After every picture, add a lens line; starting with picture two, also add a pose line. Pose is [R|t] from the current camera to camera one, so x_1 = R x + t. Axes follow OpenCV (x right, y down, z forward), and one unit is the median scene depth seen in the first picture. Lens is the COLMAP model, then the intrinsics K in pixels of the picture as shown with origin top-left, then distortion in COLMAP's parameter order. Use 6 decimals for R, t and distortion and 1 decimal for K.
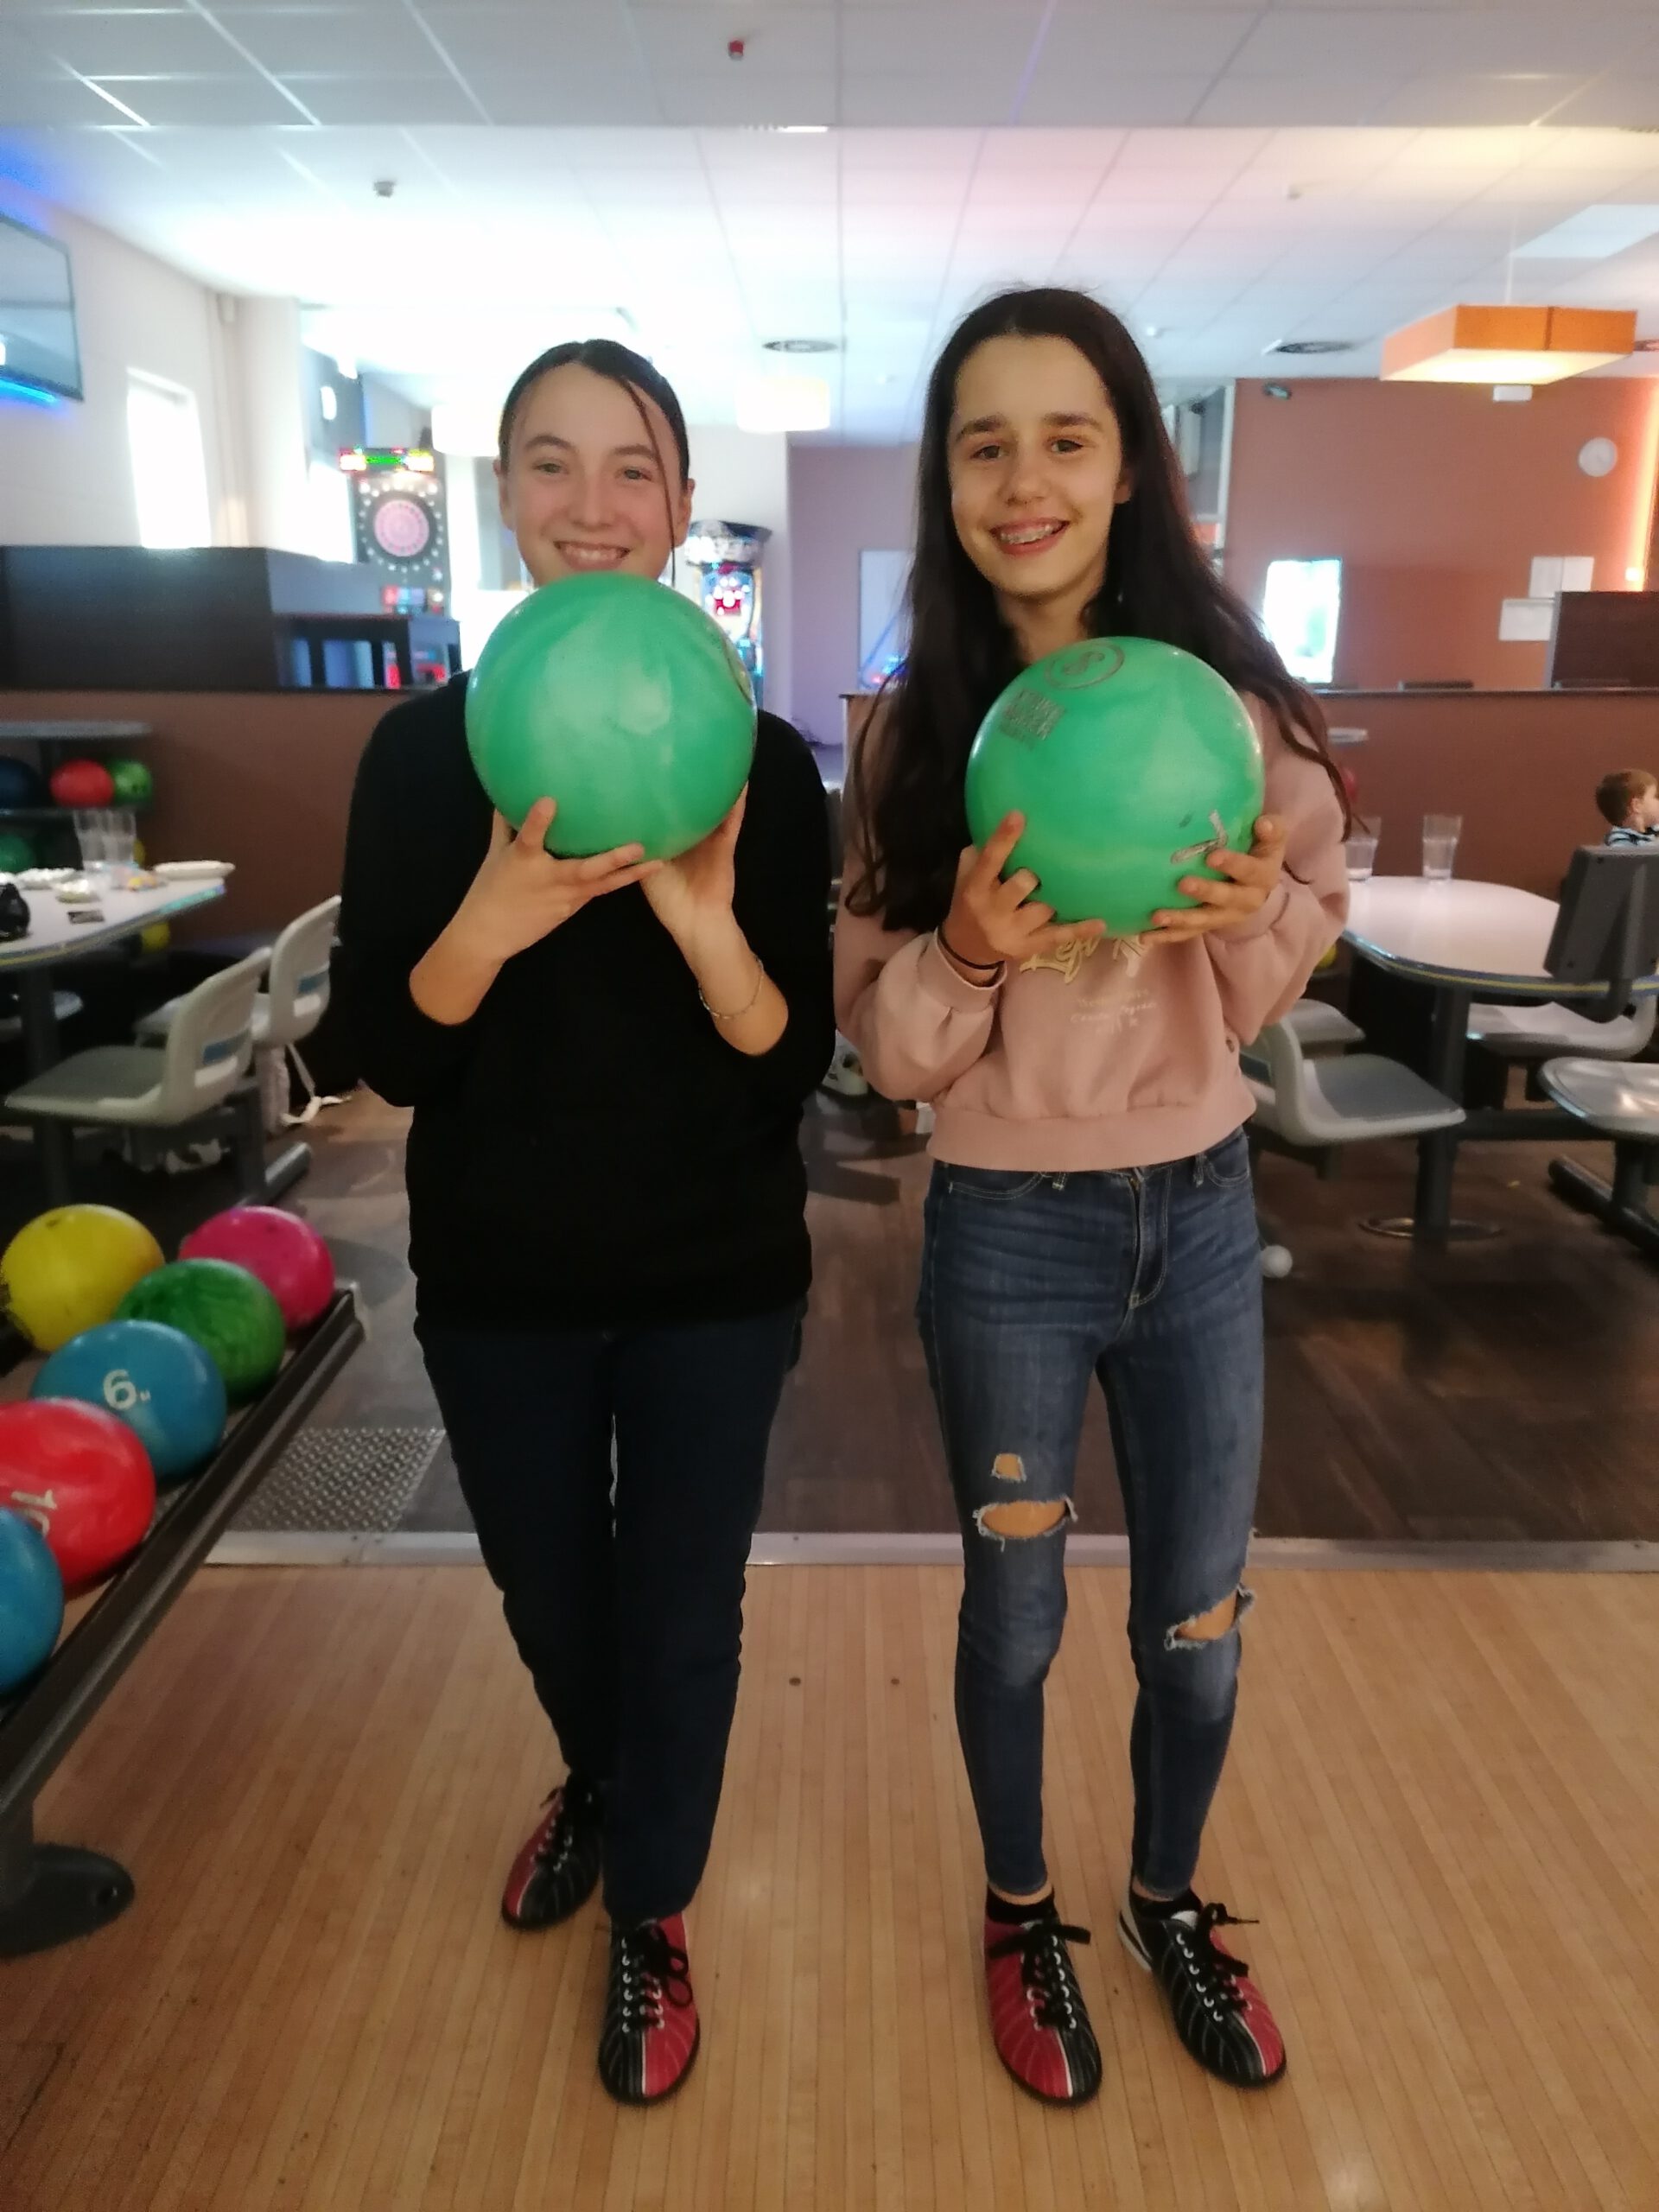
lens RADIAL K [[1717.4, 0, 829.5], [0, 1717.4, 1106.0], [0, 0, 1]] dist [0.034574, -0.072112]
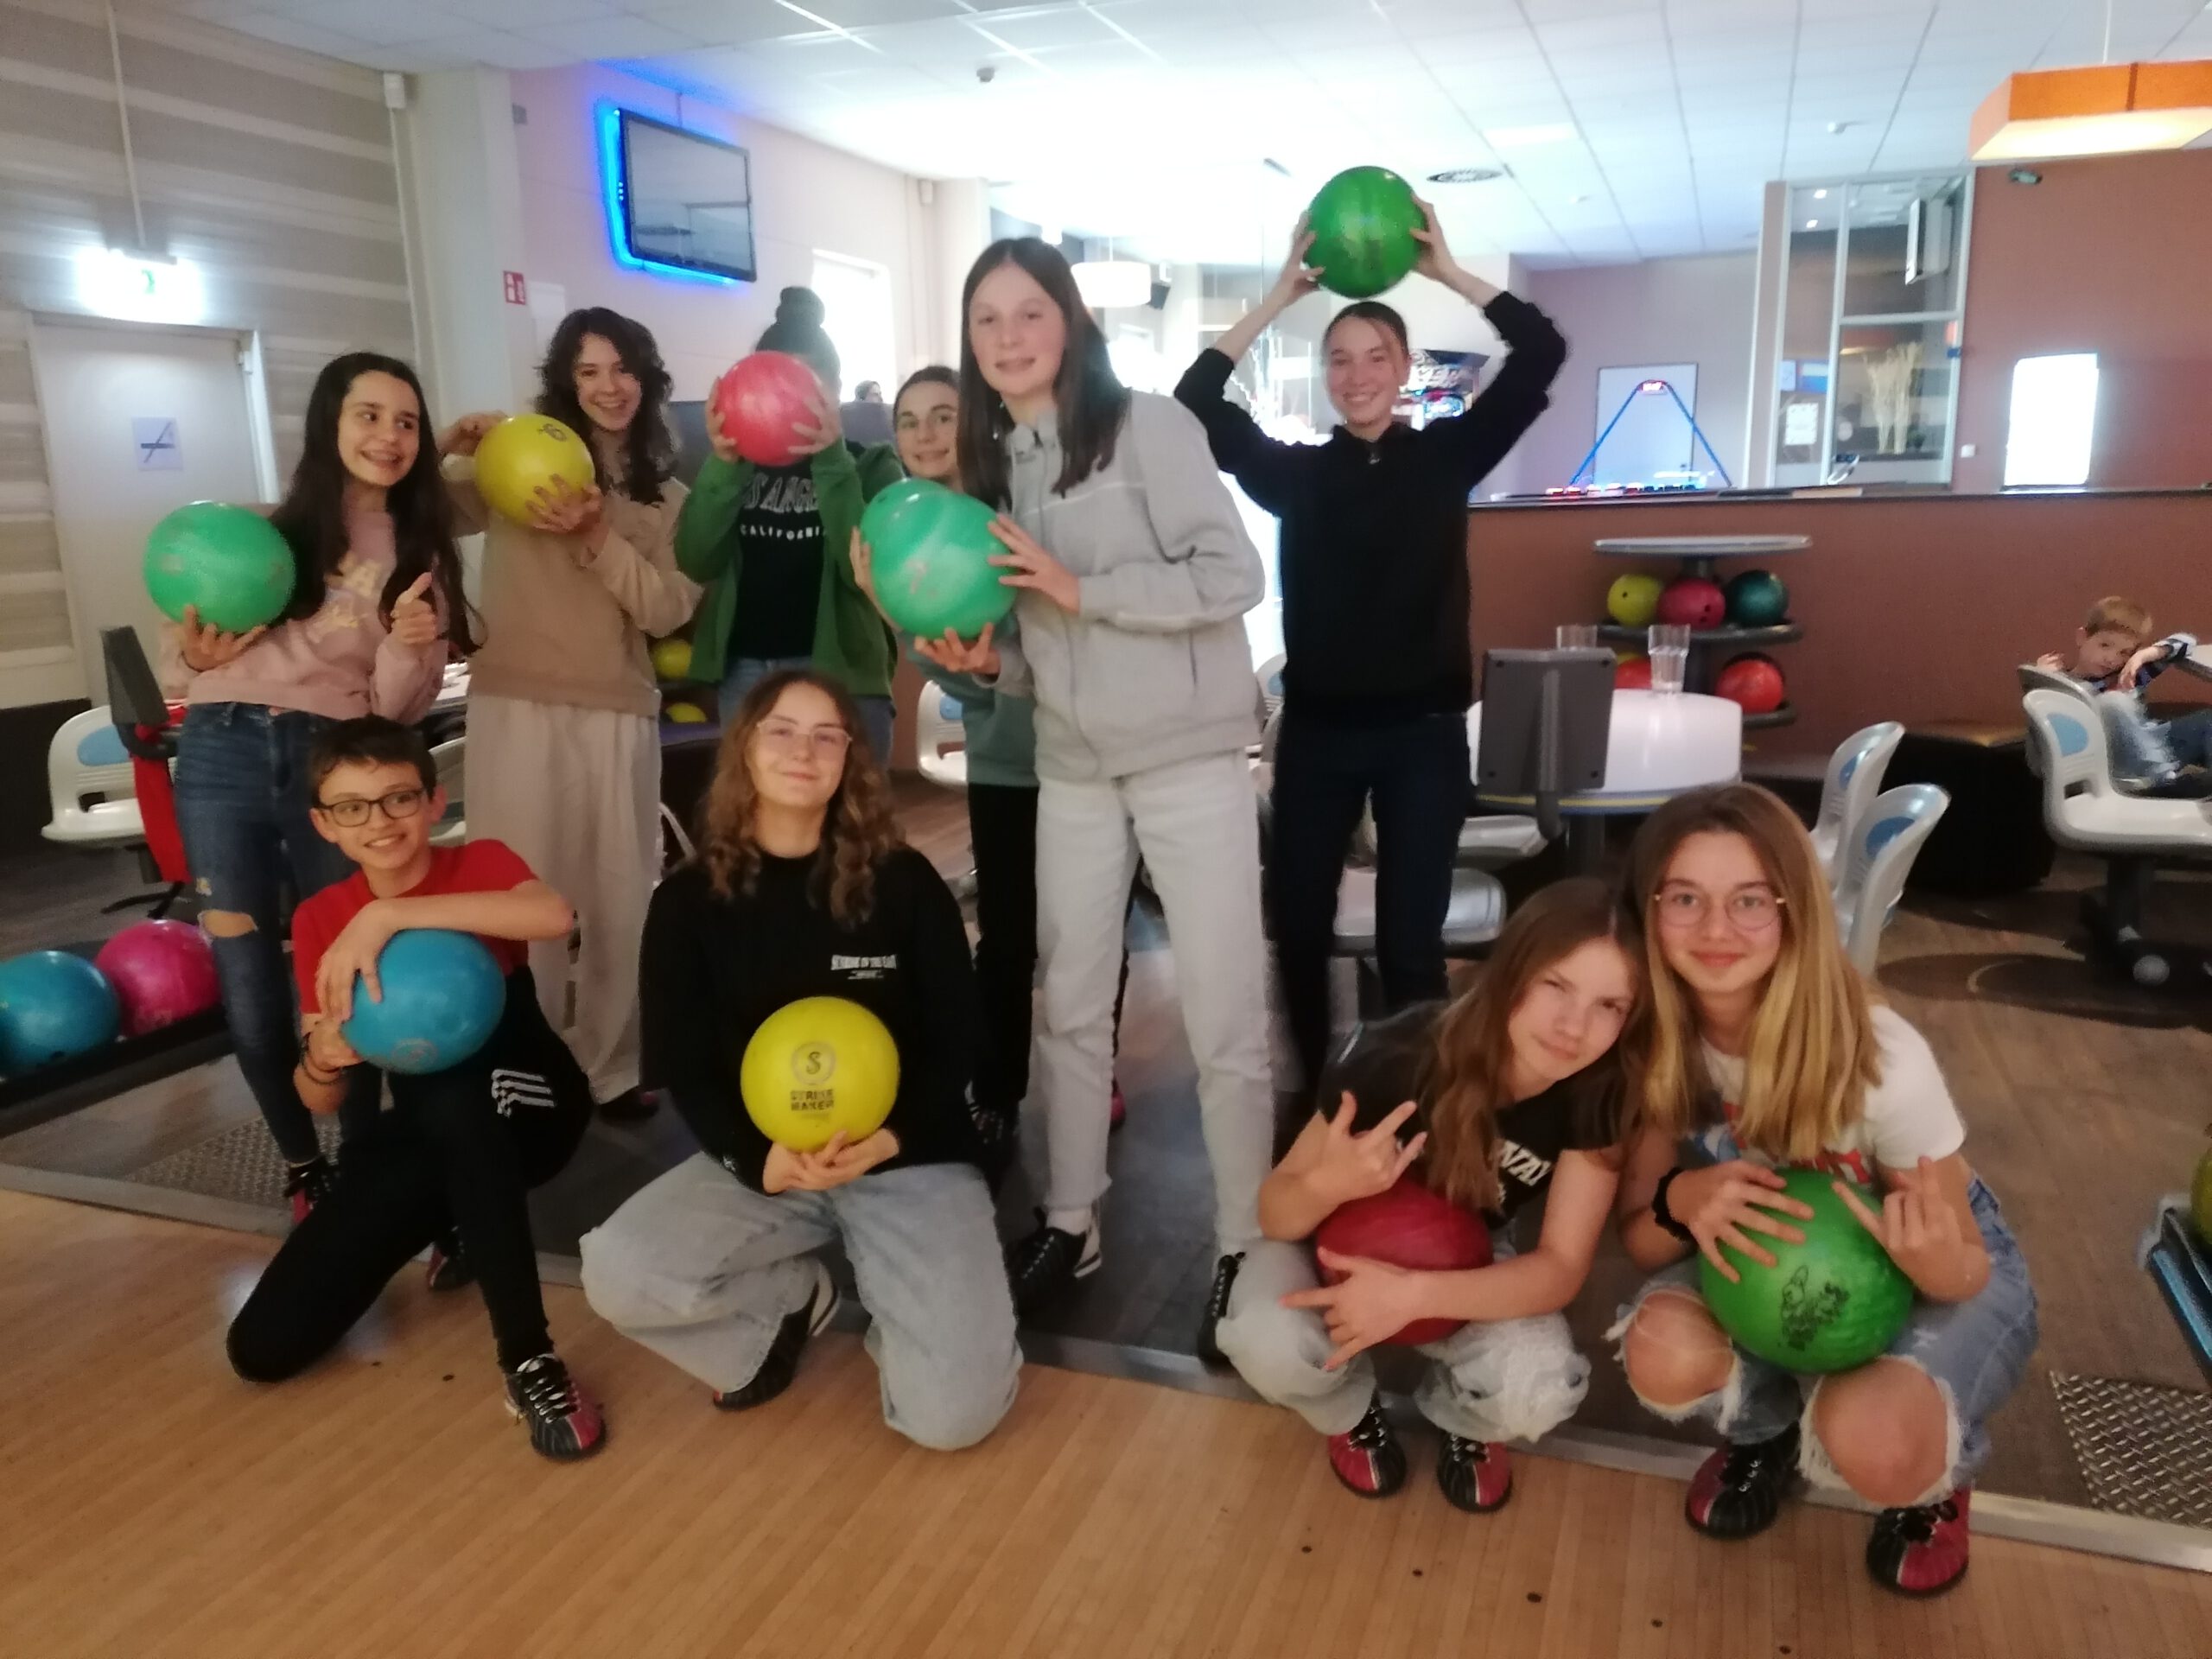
lens RADIAL K [[1770.1, 0, 1108.2], [0, 1770.1, 752.4], [0, 0, 1]] dist [0.011547, -0.004316]
pose [[0.942414, 0.019751, -0.333866, 0.192306], [-0.055364, 0.993695, -0.097490, 0.004197], [0.329835, 0.110360, 0.937566, 0.007499]]
